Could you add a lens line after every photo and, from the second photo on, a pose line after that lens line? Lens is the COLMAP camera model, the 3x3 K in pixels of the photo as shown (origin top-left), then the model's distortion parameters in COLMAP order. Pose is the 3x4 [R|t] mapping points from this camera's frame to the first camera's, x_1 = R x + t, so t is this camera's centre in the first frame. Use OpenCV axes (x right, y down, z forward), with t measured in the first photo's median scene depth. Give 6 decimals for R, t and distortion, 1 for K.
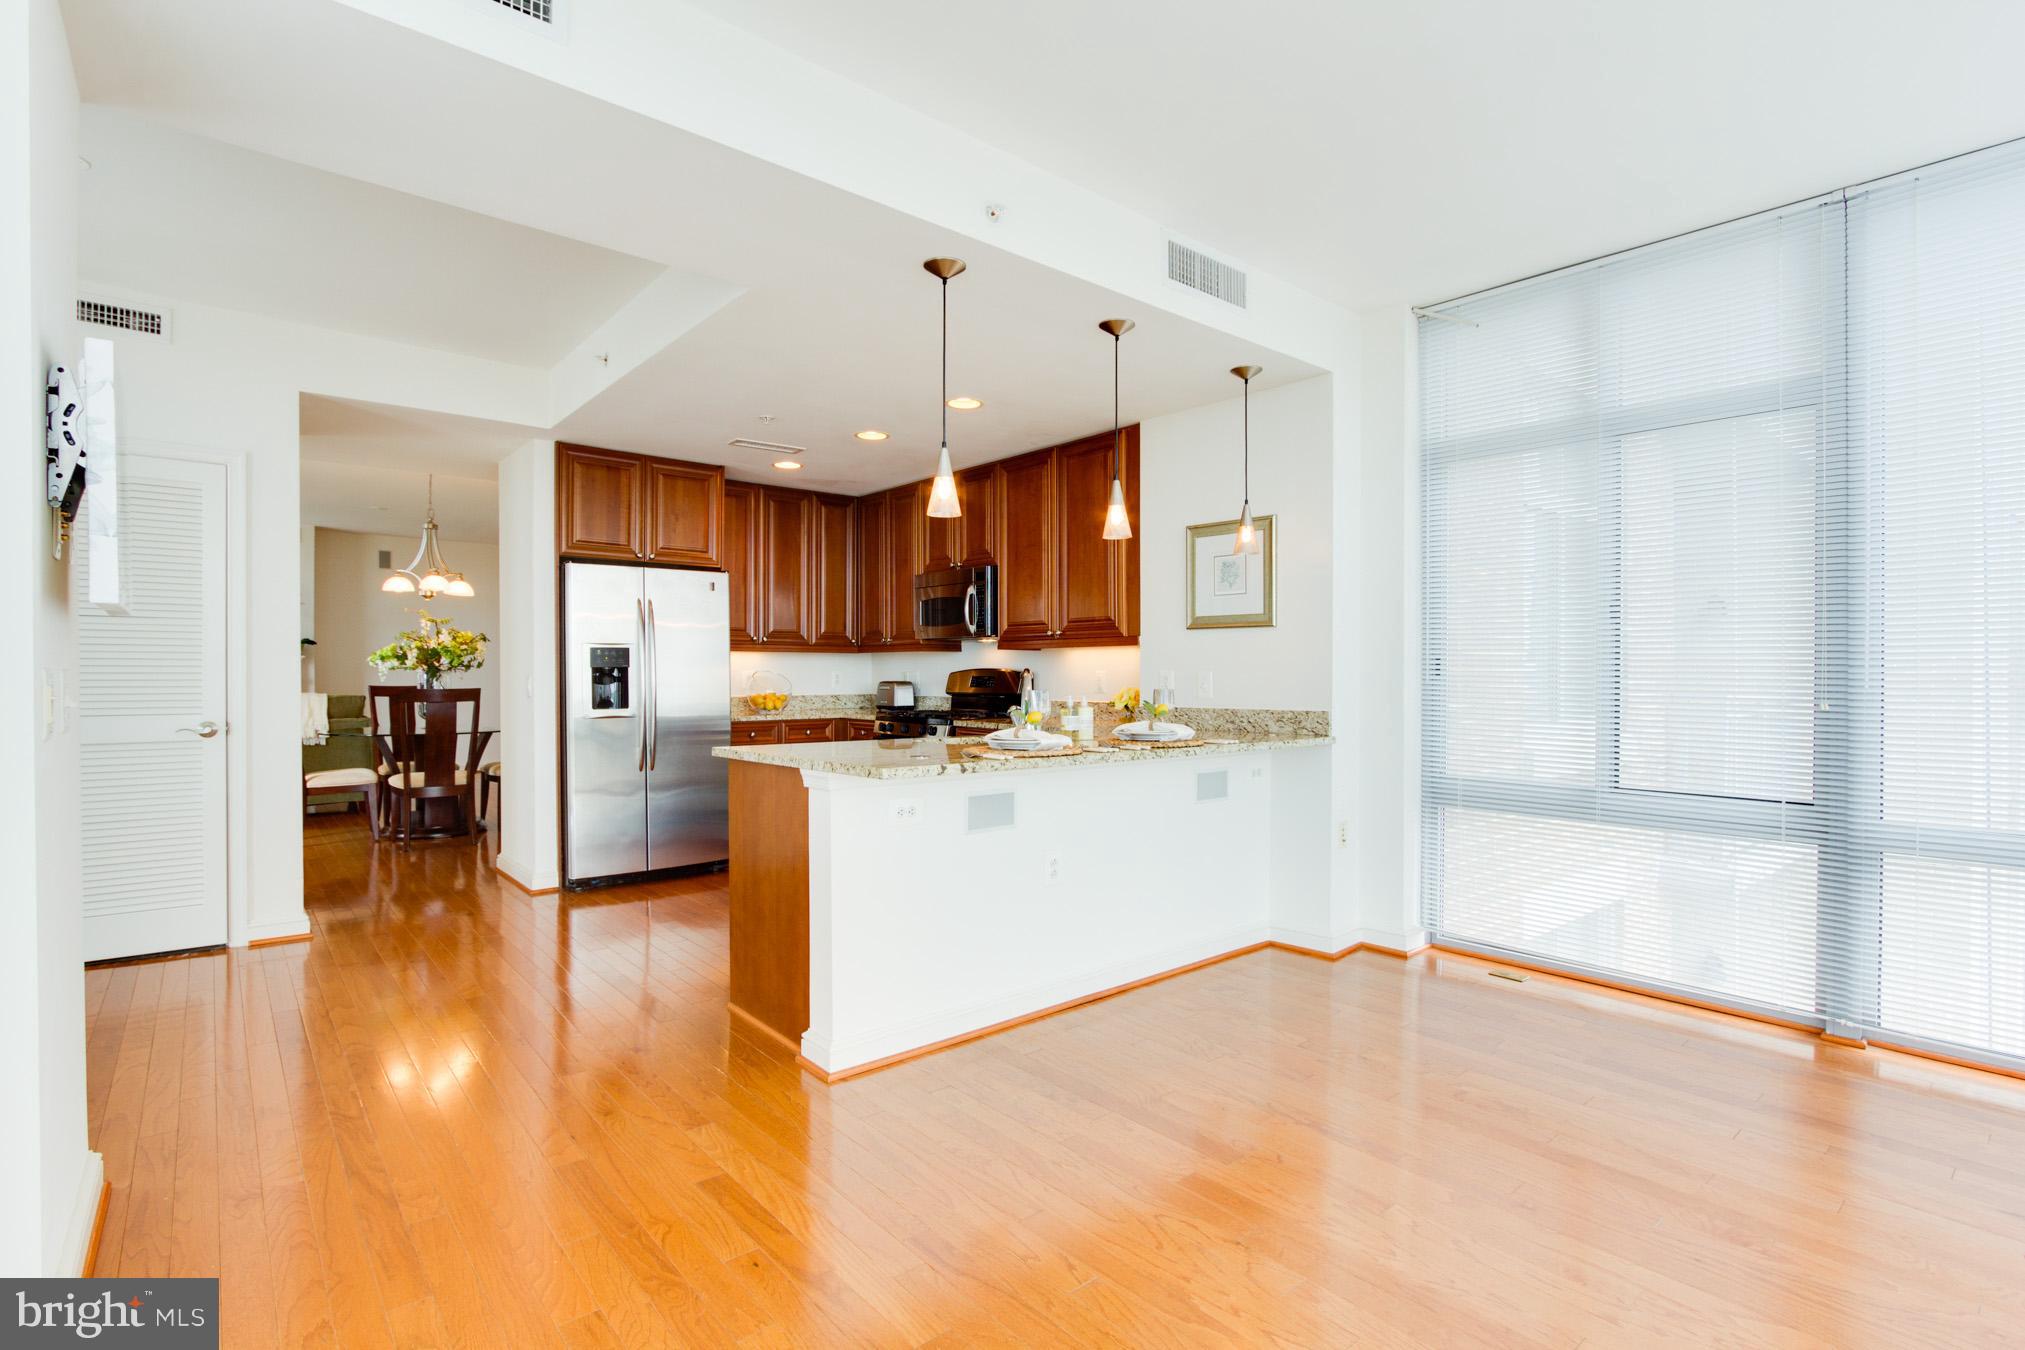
lens RADIAL K [[972.2, 0, 1003.6], [0, 972.2, 684.7], [0, 0, 1]] dist [-0.031237, 0.000266]
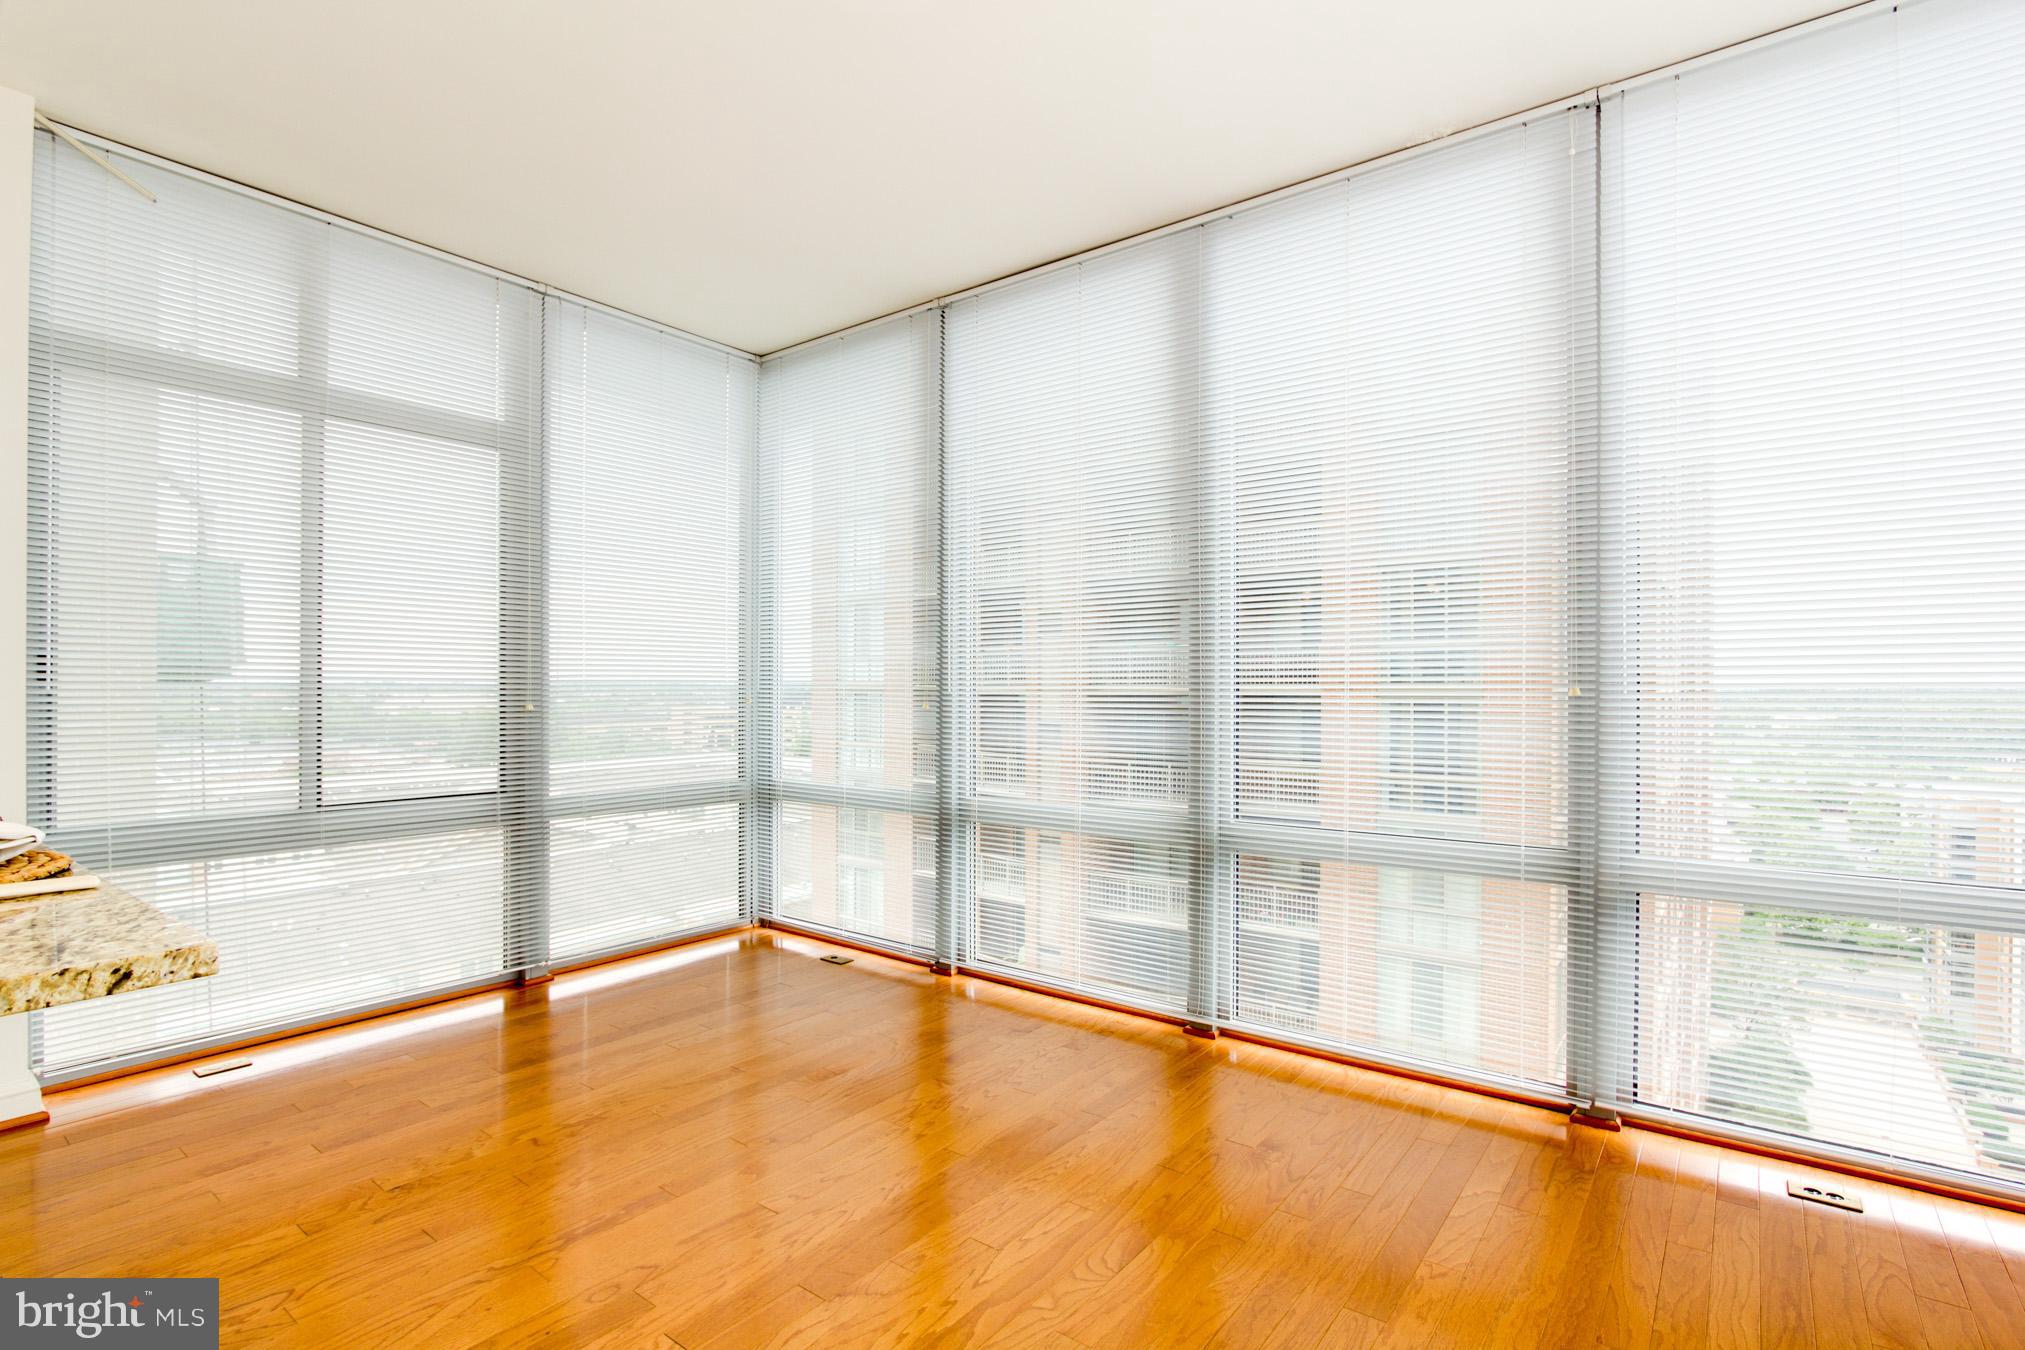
lens RADIAL K [[972.2, 0, 1003.6], [0, 972.2, 684.7], [0, 0, 1]] dist [-0.031237, 0.000266]
pose [[-0.248976, -0.002814, 0.968505, -0.378888], [0.008642, 0.999950, 0.005127, -0.004910], [-0.968471, 0.009646, -0.248939, 0.592608]]
